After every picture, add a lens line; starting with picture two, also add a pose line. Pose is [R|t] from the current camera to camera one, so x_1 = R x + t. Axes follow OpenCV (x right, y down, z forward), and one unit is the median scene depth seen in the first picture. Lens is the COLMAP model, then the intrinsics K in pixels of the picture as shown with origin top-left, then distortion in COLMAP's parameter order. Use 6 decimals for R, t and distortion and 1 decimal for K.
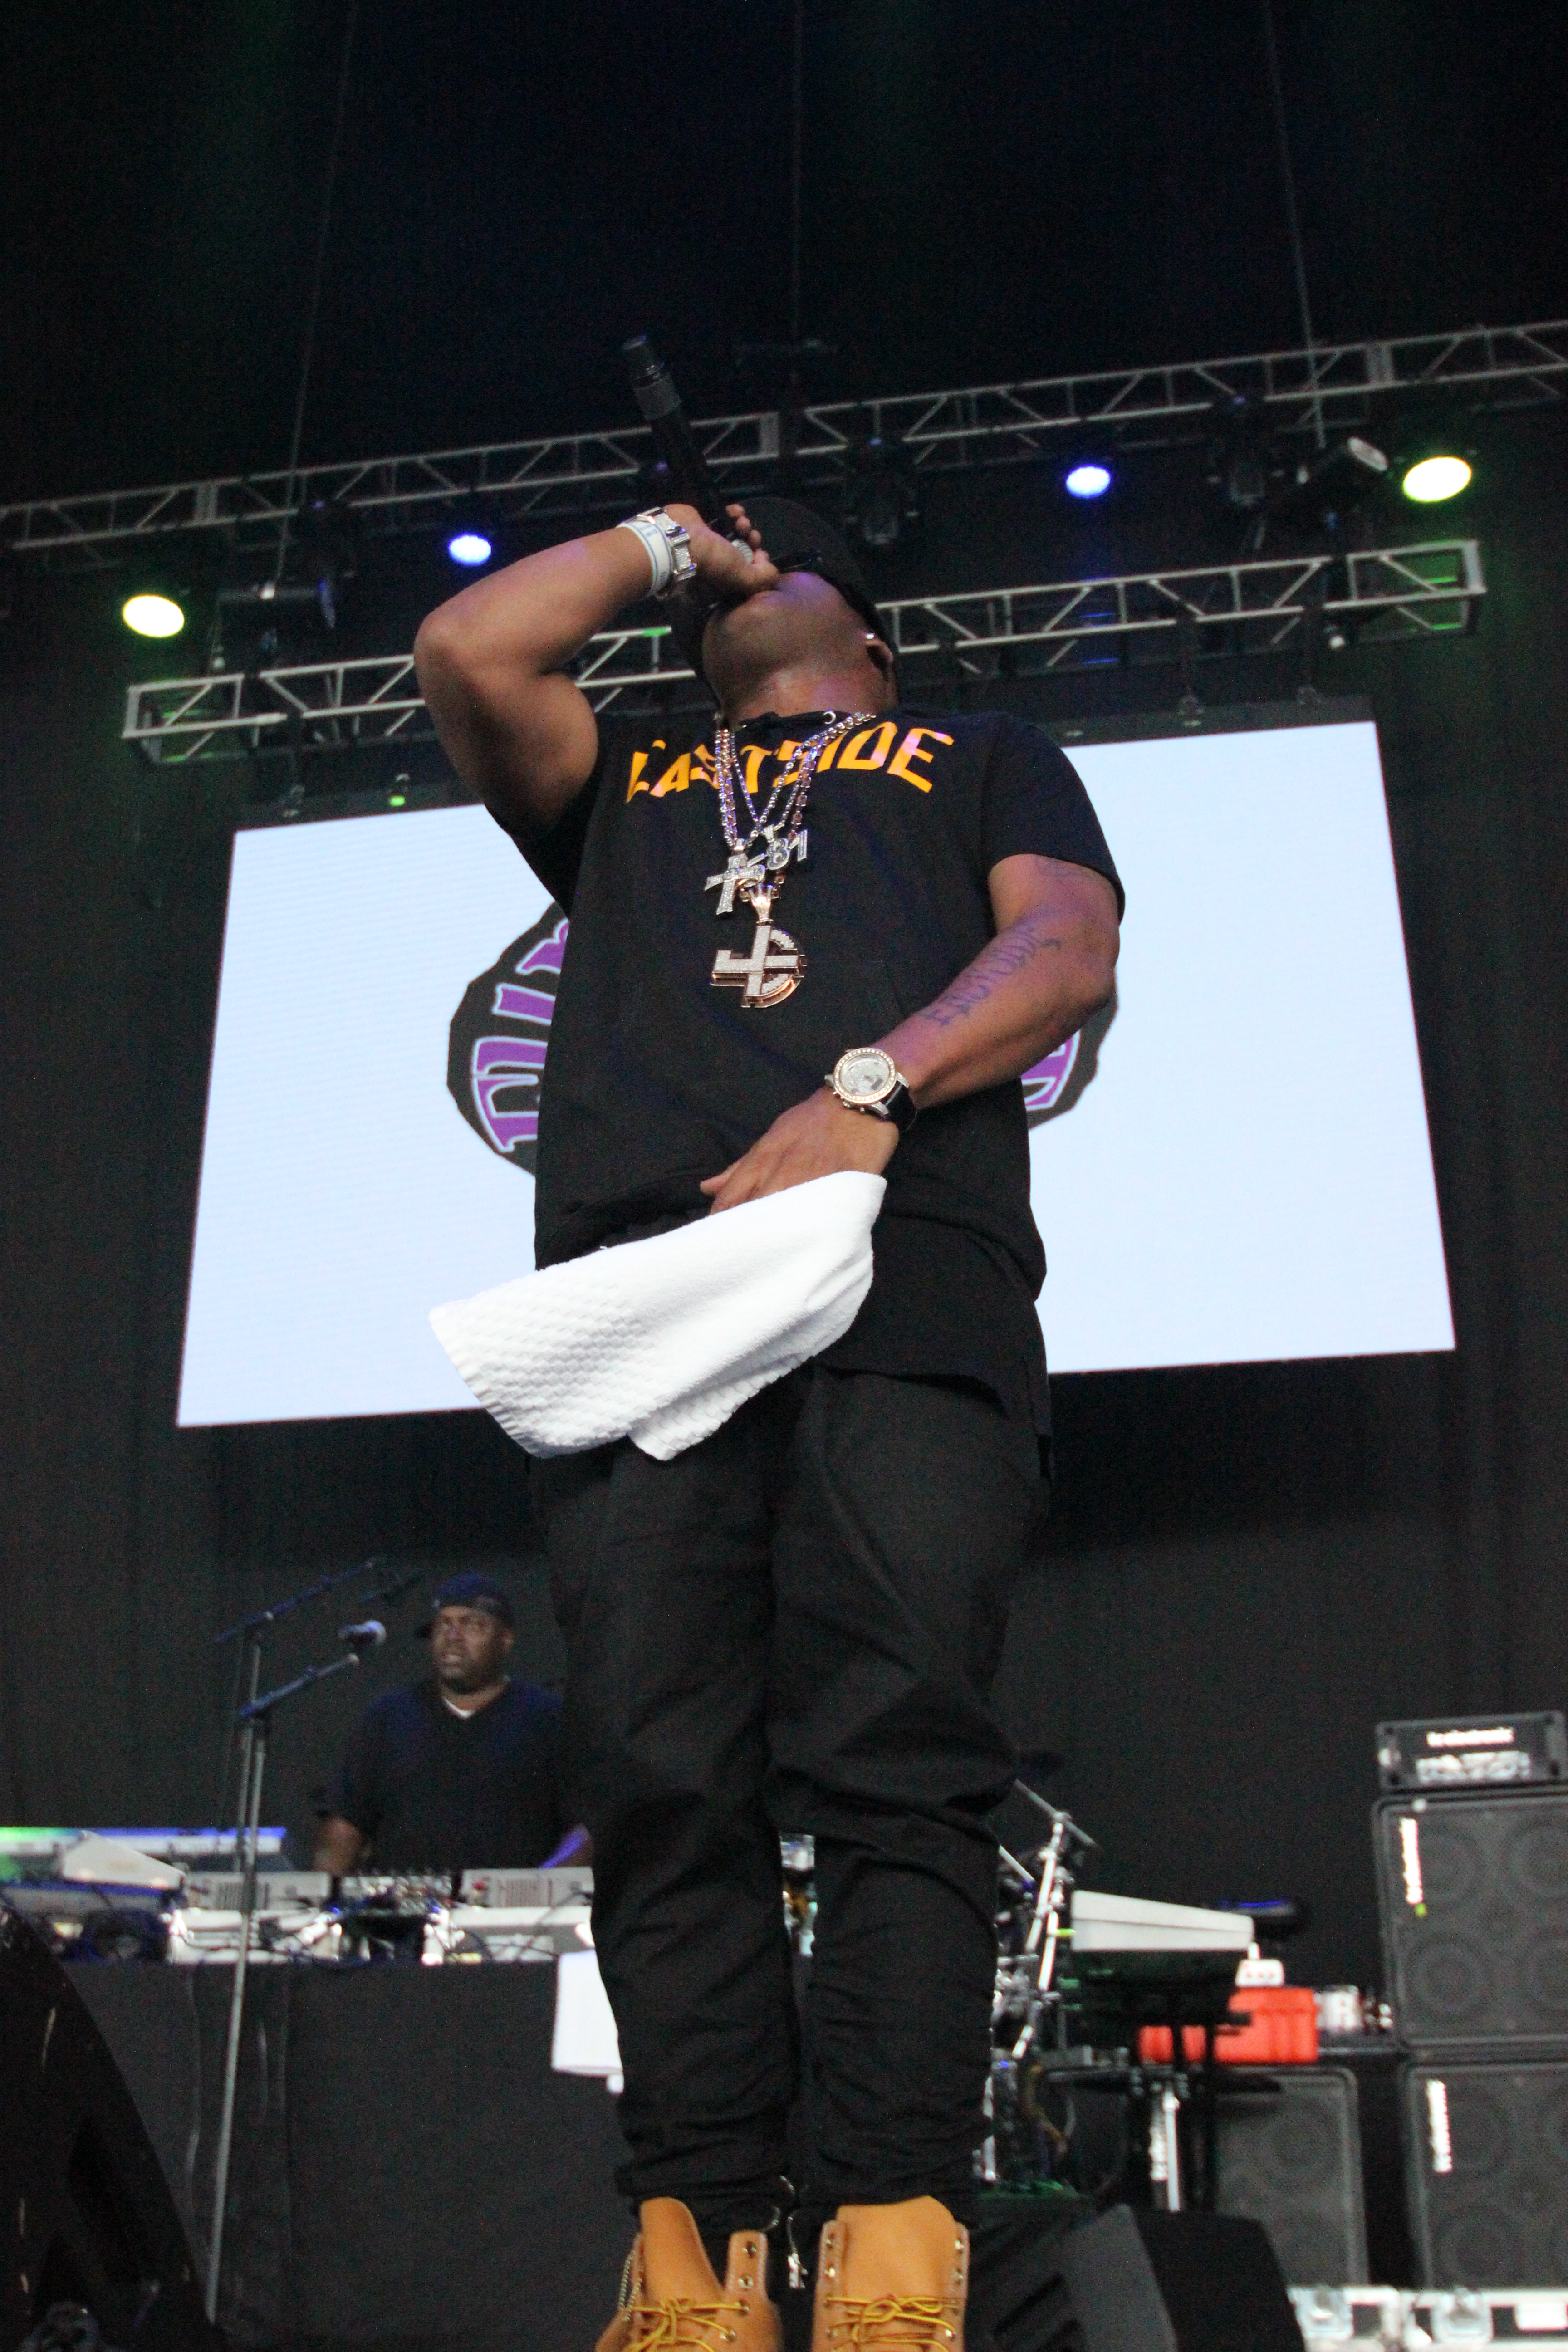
lens RADIAL K [[2461.8, 0, 781.5], [0, 2461.8, 1242.0], [0, 0, 1]] dist [-0.071900, 0.034250]
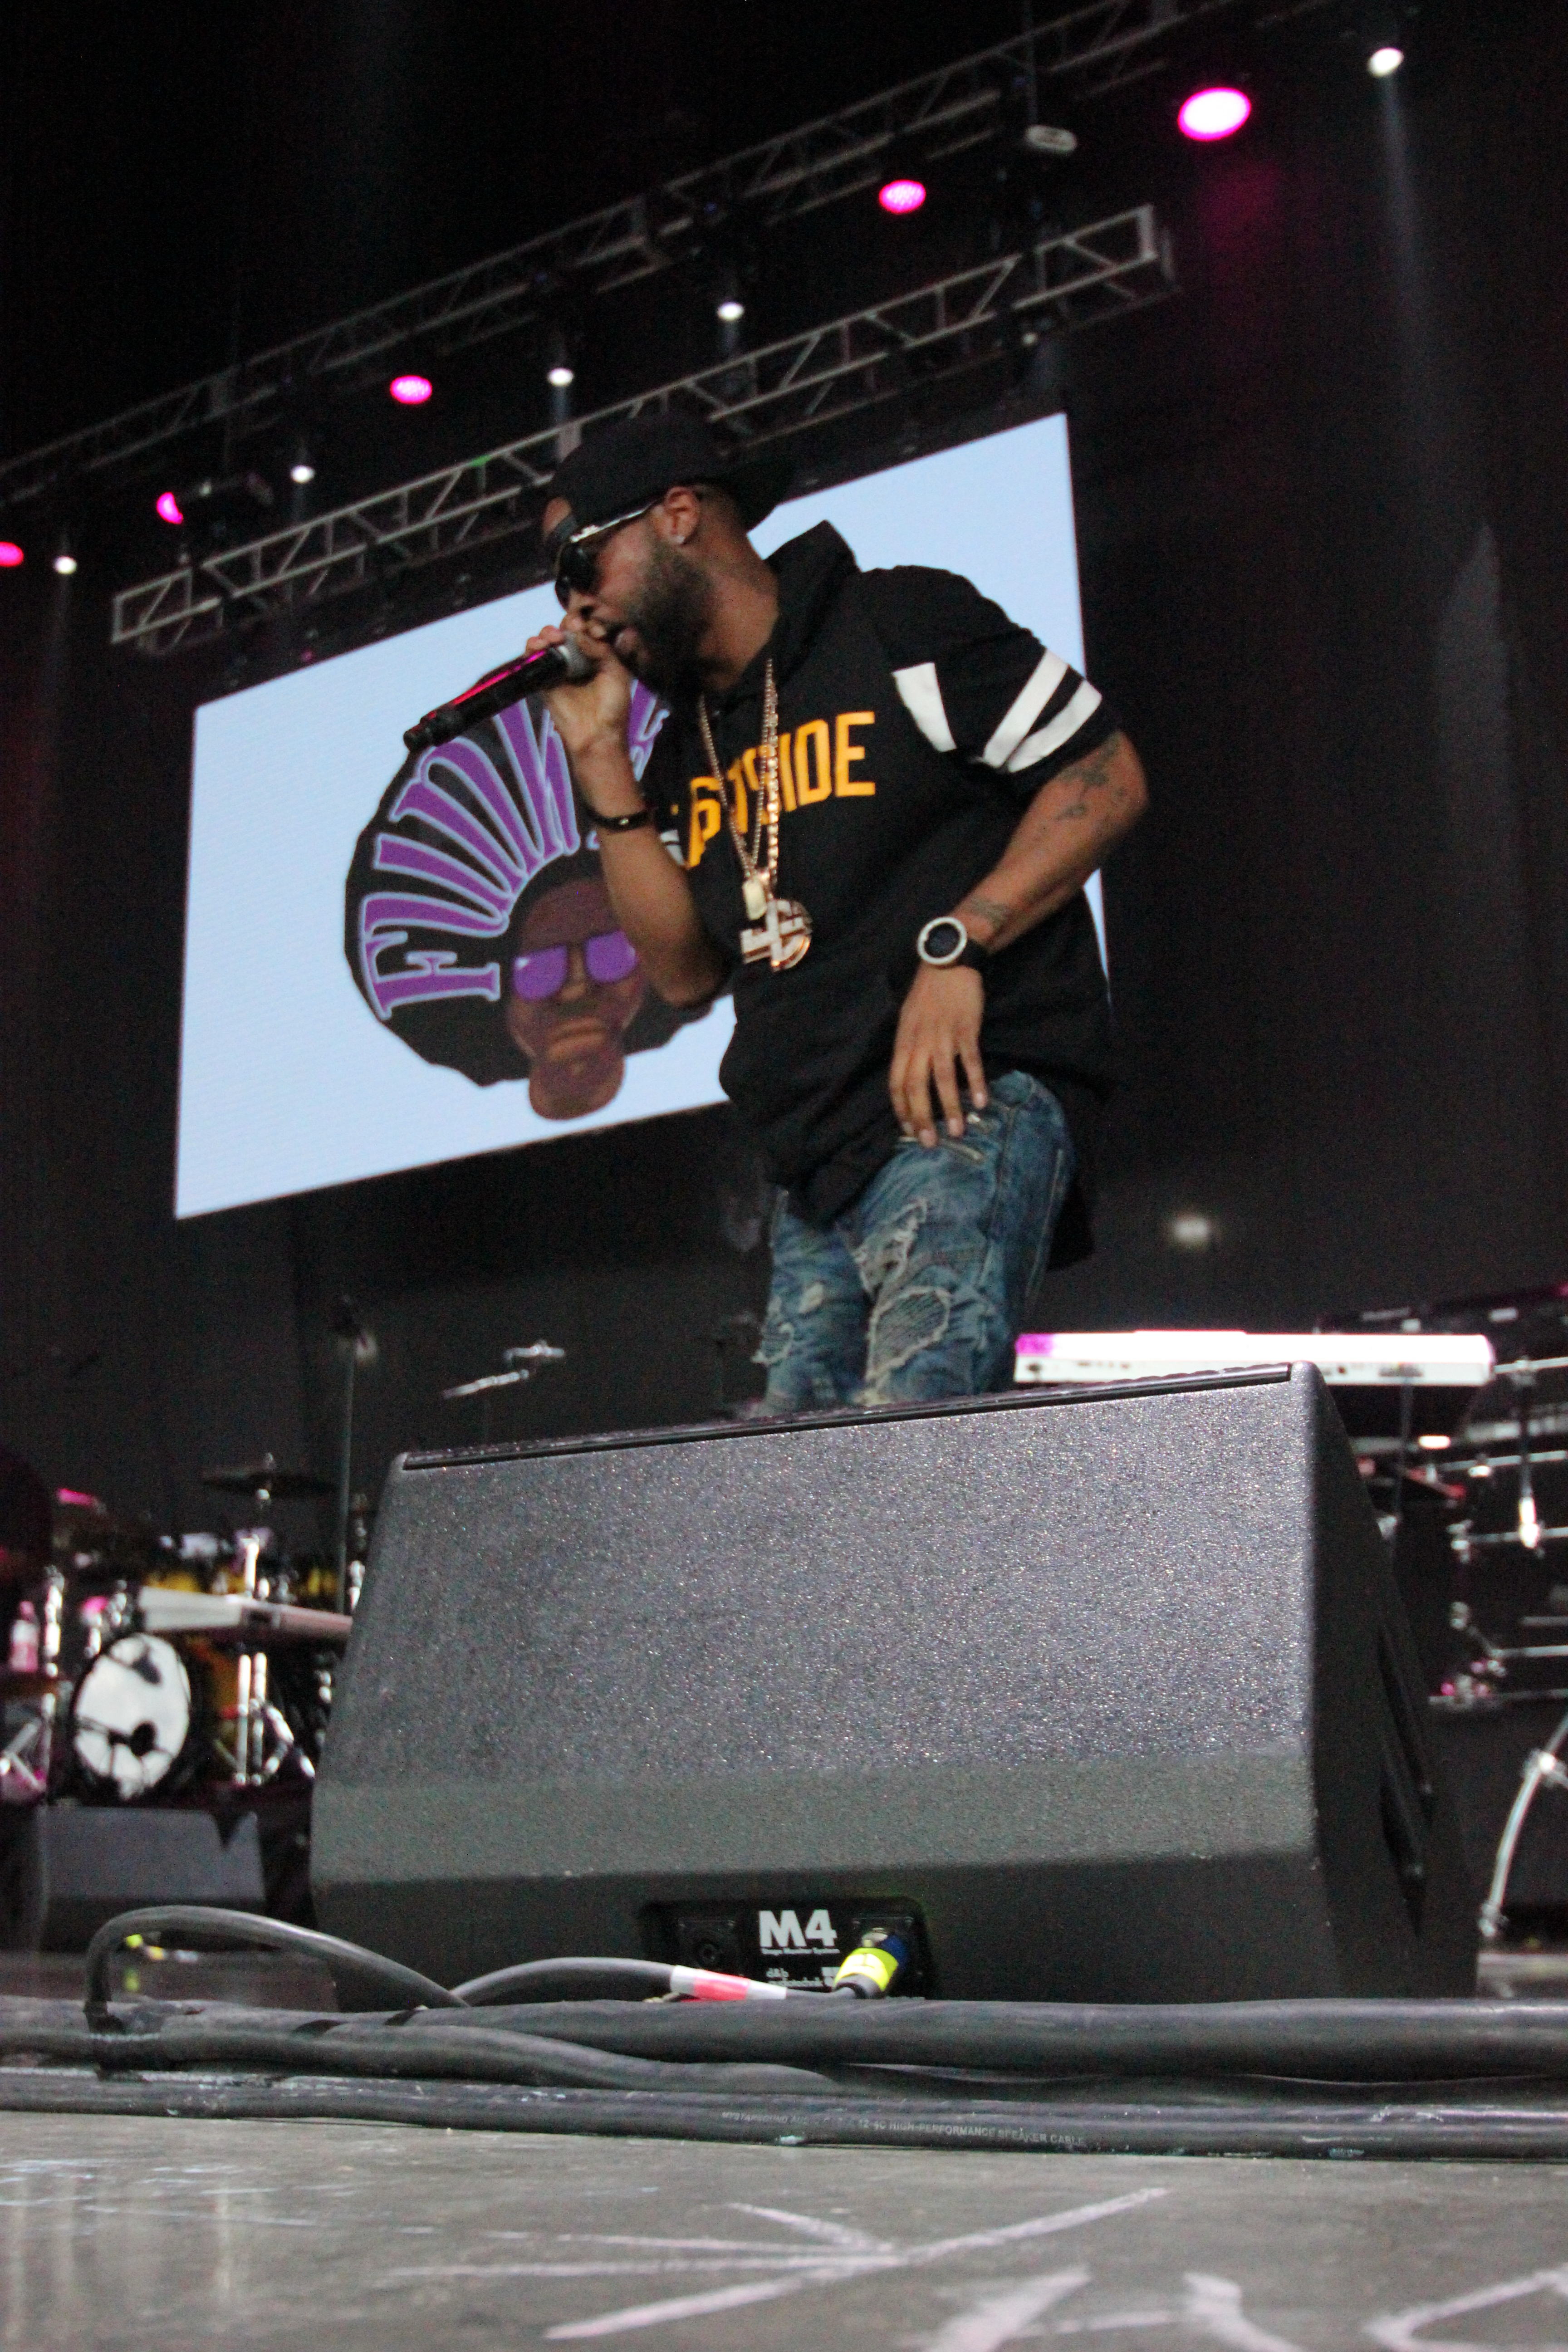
lens RADIAL K [[2420.7, 0, 736.2], [0, 2420.7, 1182.1], [0, 0, 1]] dist [-0.080906, 0.034480]
pose [[0.933050, -0.121678, -0.338544, 0.400711], [0.168849, 0.979090, 0.113458, -0.029099], [0.317660, -0.163025, 0.934085, -0.053823]]
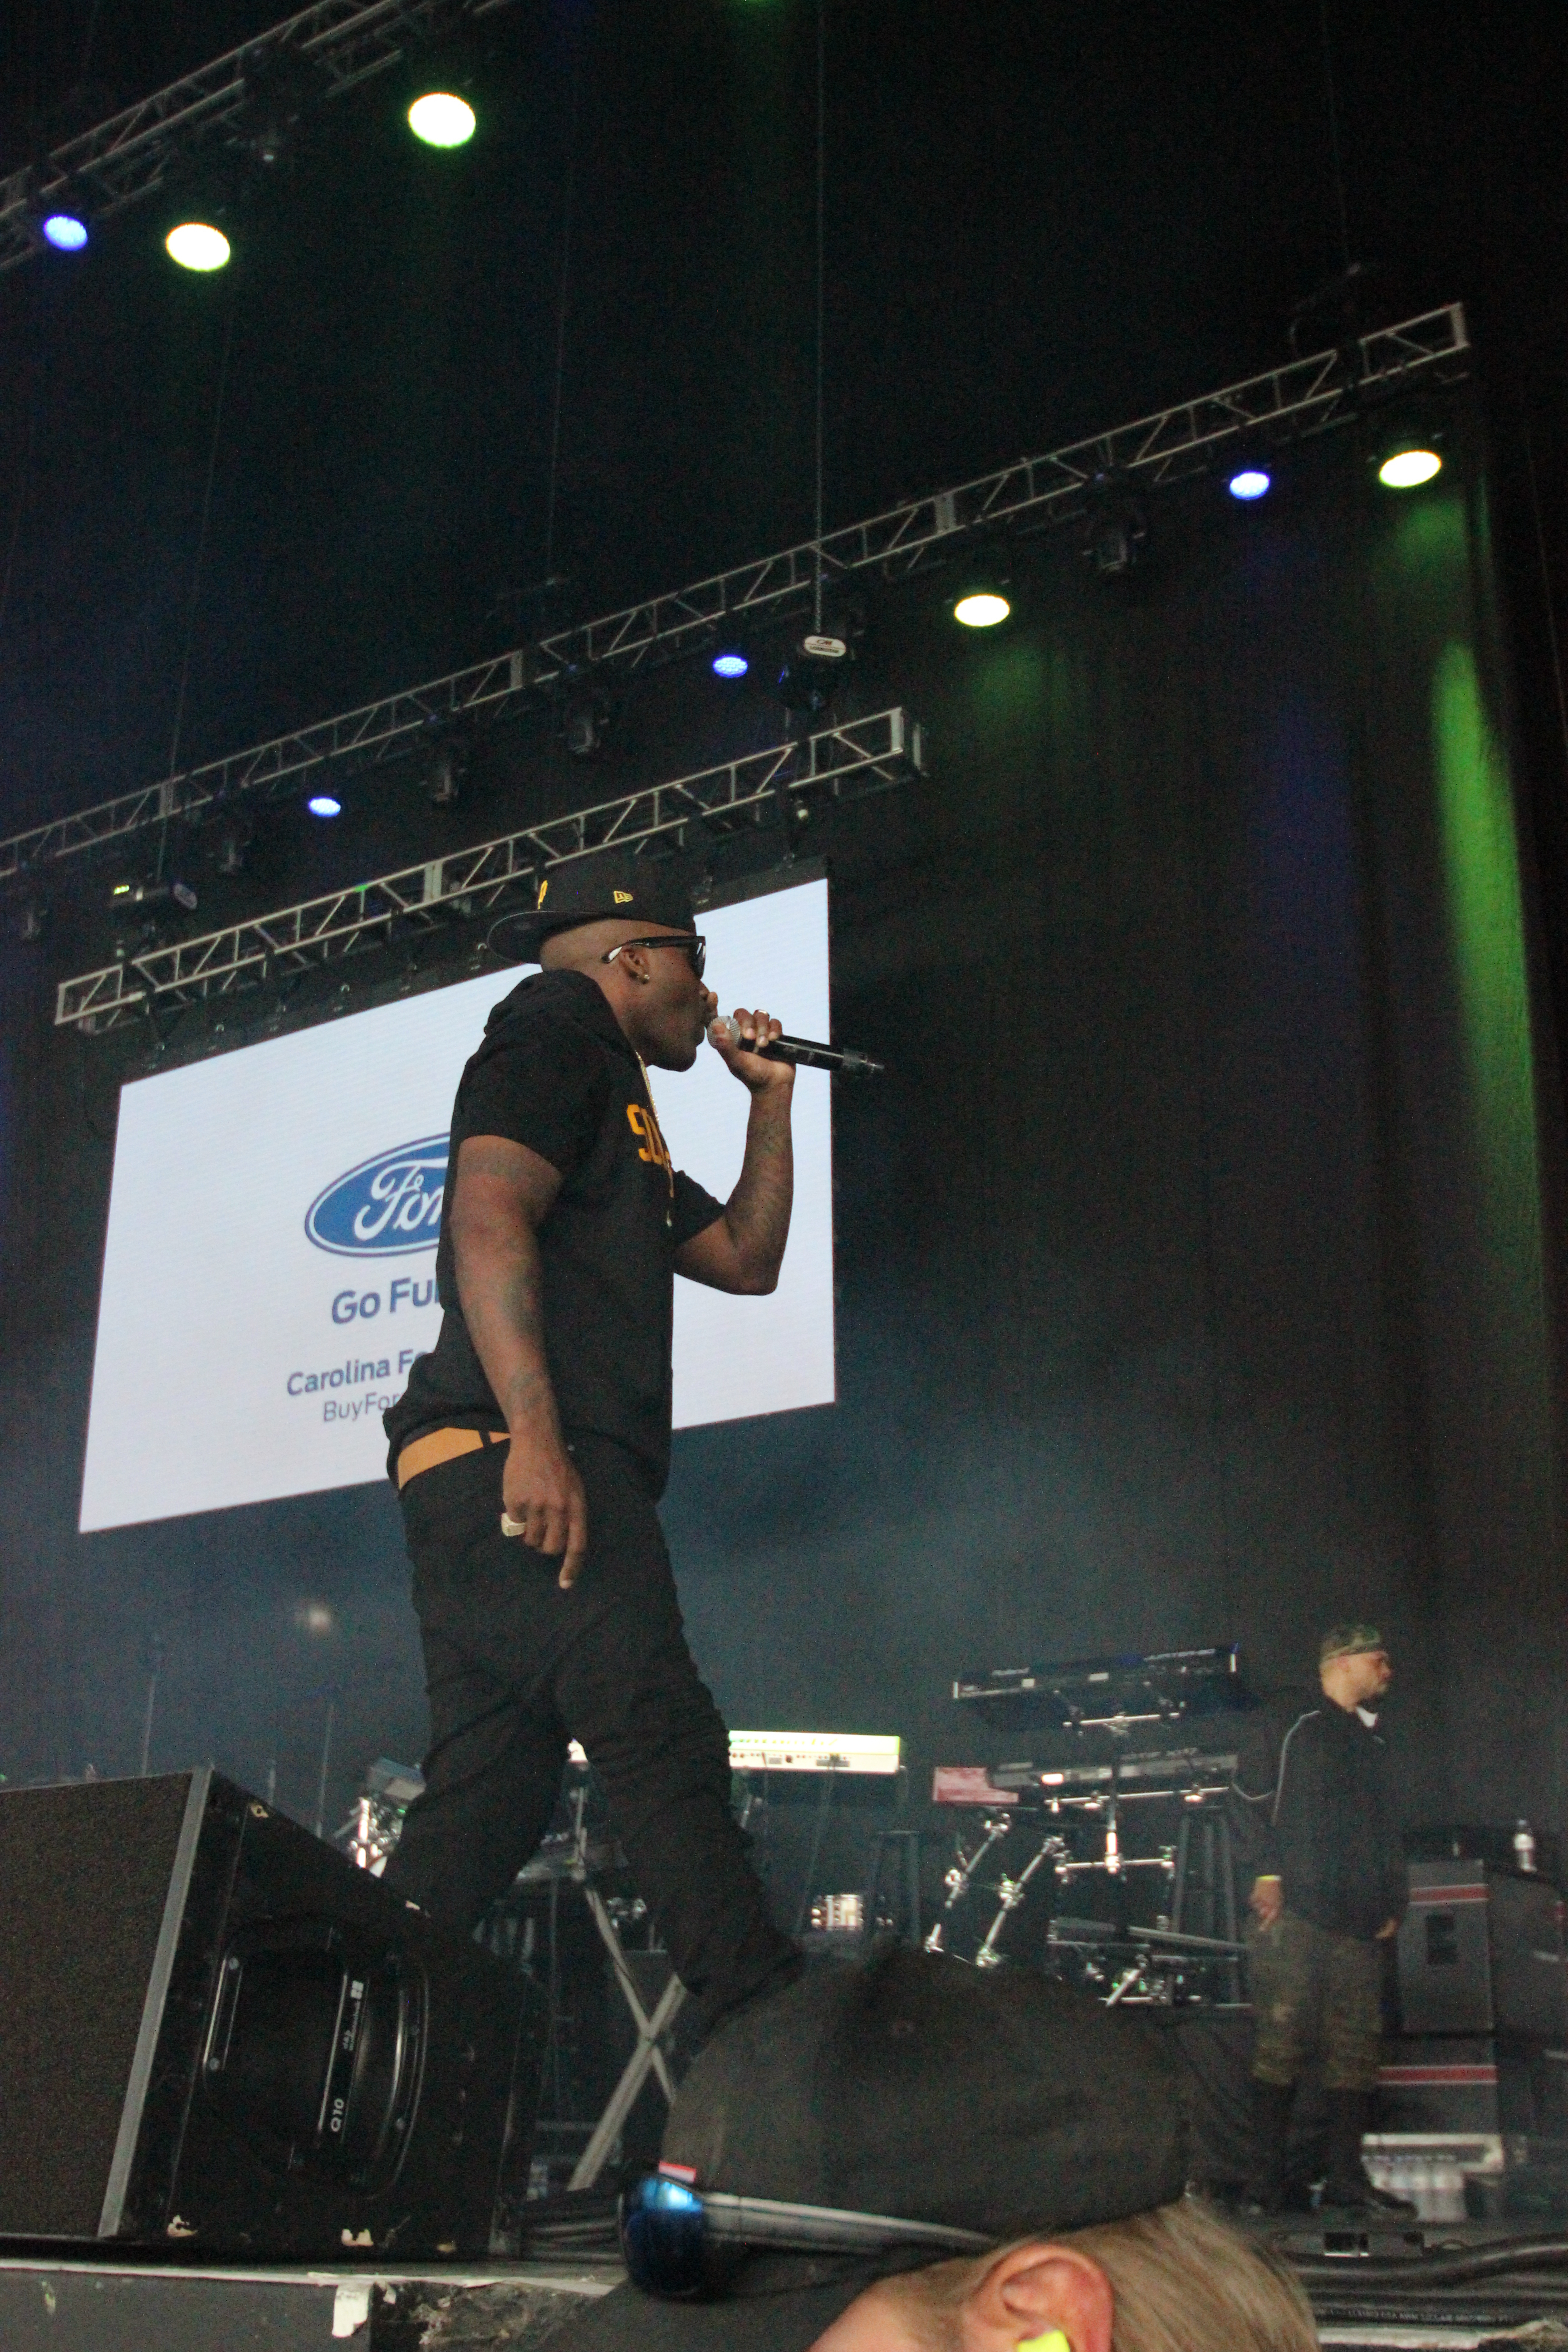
lens RADIAL K [[2420.7, 0, 736.2], [0, 2420.7, 1182.1], [0, 0, 1]] dist [-0.080906, 0.034480]
pose [[0.927293, -0.137366, -0.348222, 0.580004], [0.151162, 0.988429, 0.012619, -0.078723], [0.342459, -0.064339, 0.937327, -0.168493]]
